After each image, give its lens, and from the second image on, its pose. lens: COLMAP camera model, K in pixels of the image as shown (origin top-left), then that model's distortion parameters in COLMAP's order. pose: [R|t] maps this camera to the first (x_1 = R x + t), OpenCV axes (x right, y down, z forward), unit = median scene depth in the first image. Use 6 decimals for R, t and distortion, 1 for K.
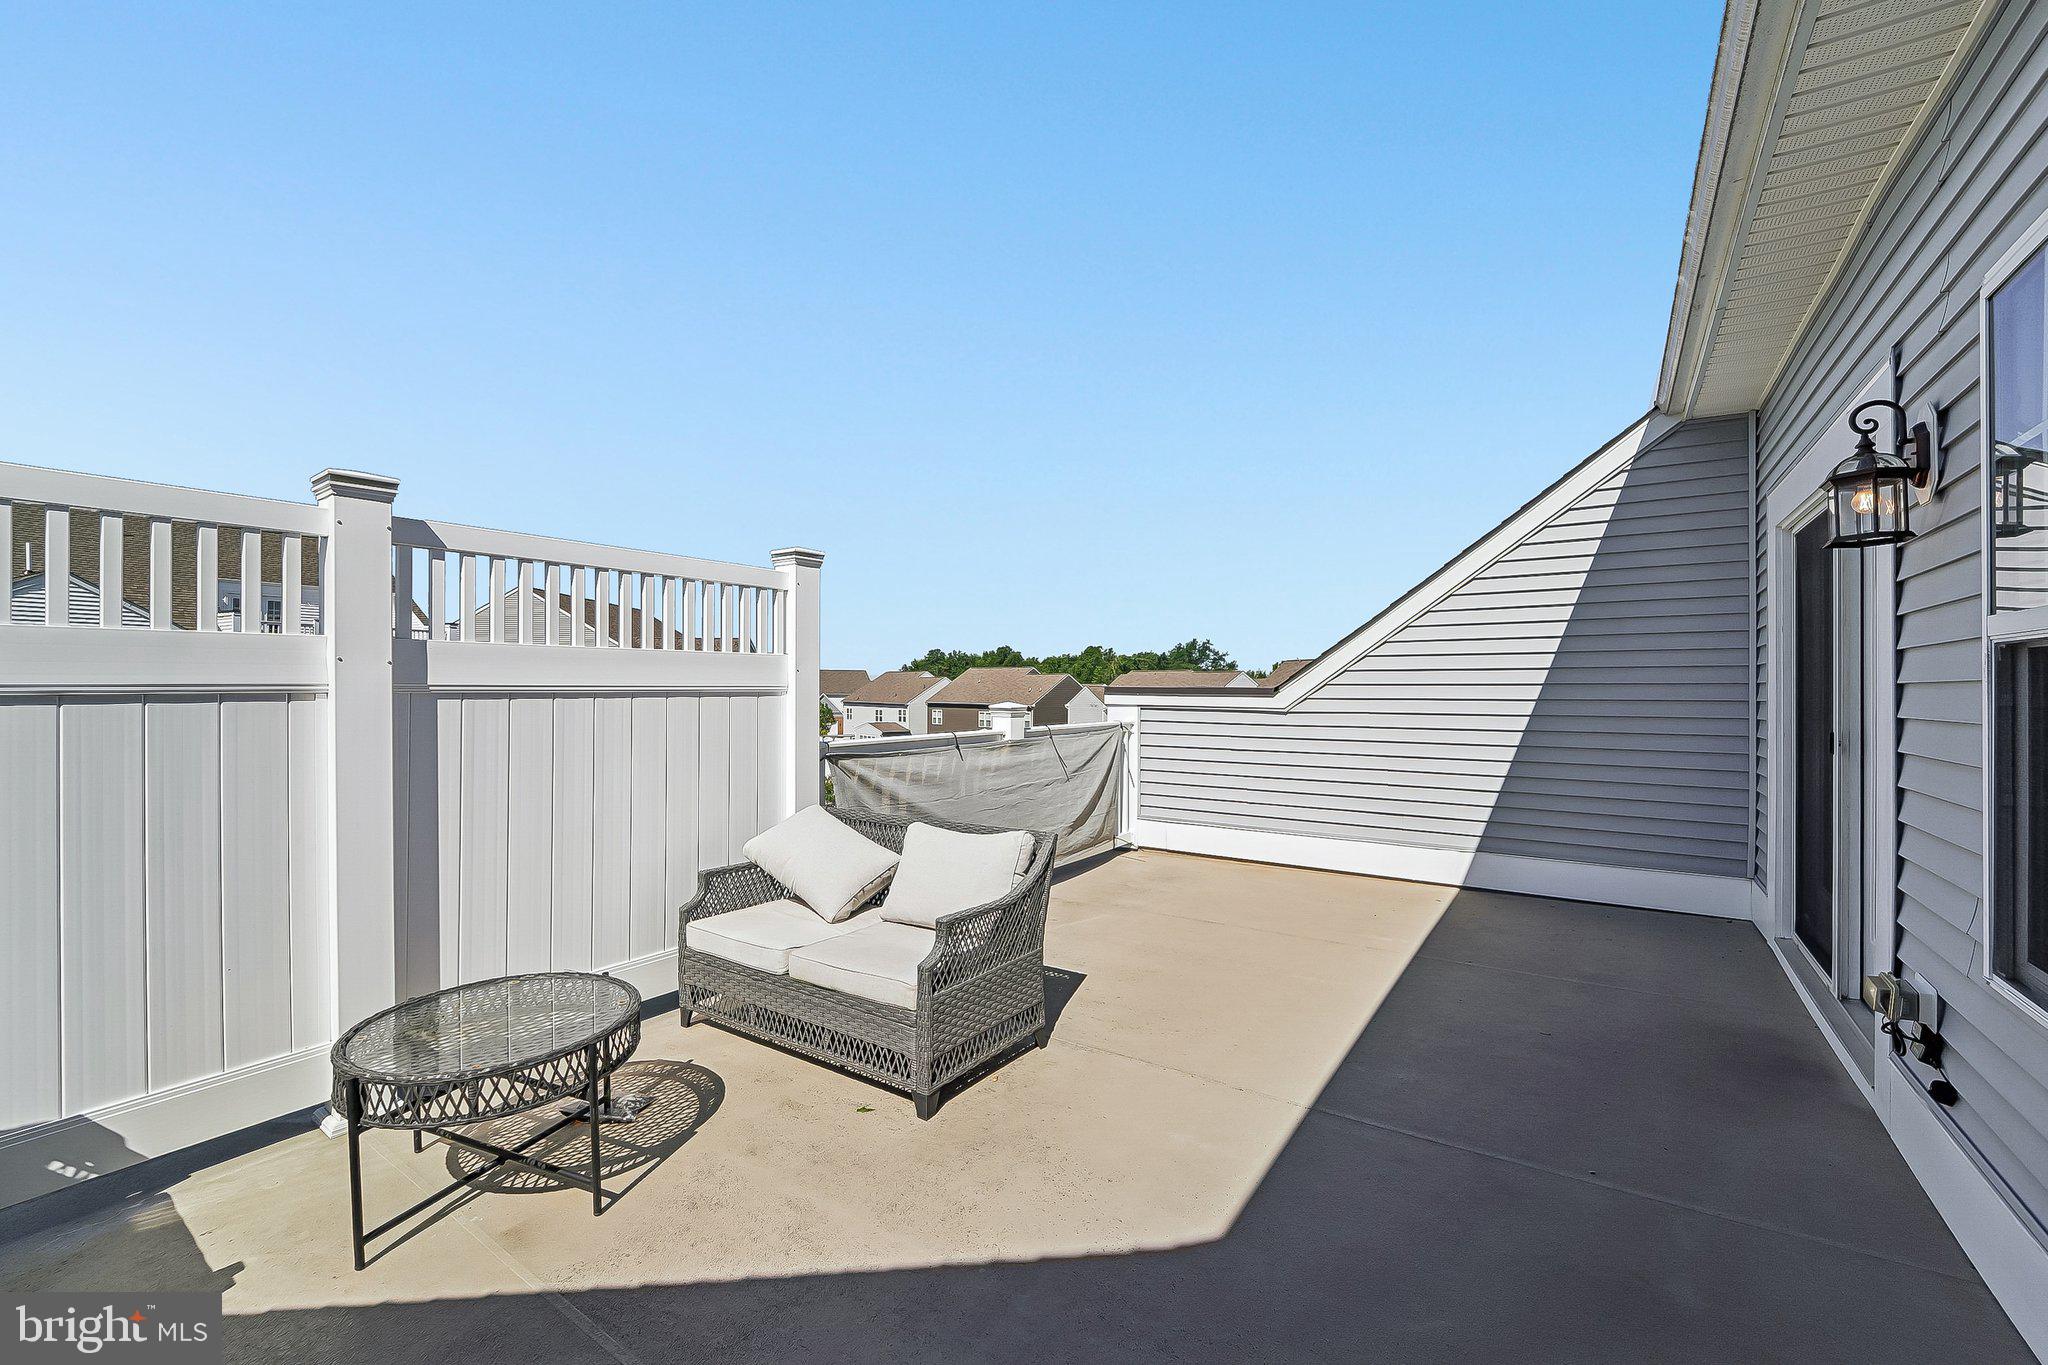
lens RADIAL K [[835.5, 0, 1031.7], [0, 835.5, 683.3], [0, 0, 1]] dist [-0.007836, -0.000256]
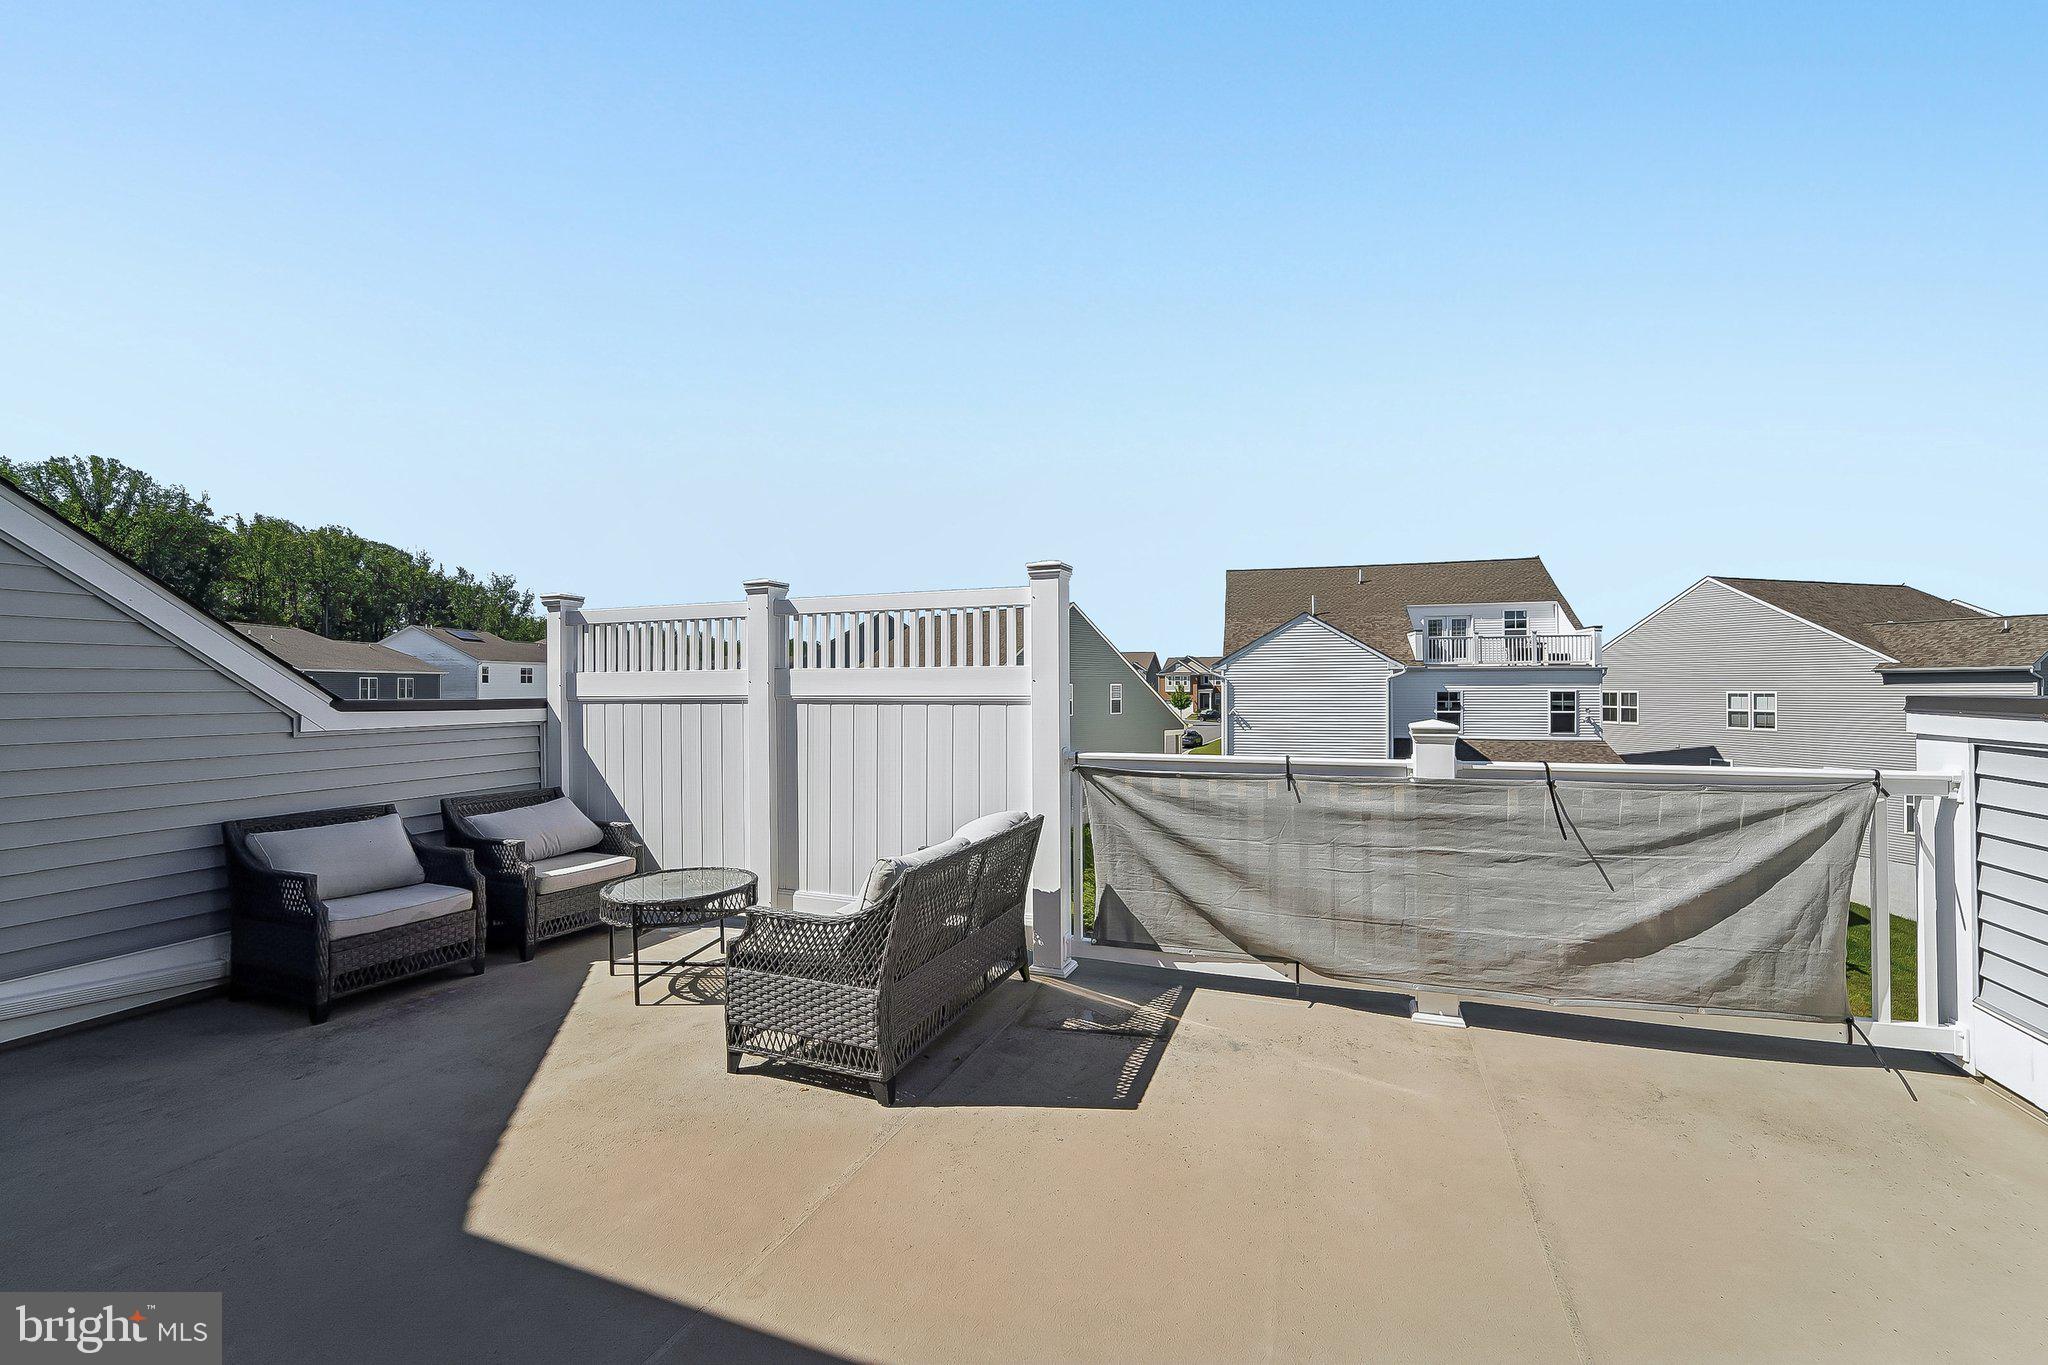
lens RADIAL K [[835.5, 0, 1030.3], [0, 835.5, 690.3], [0, 0, 1]] dist [-0.007836, -0.000256]
pose [[0.236141, -0.005959, -0.971700, 0.757246], [0.004850, 0.999976, -0.004954, 0.001490], [0.971707, -0.003543, 0.236165, 0.778592]]
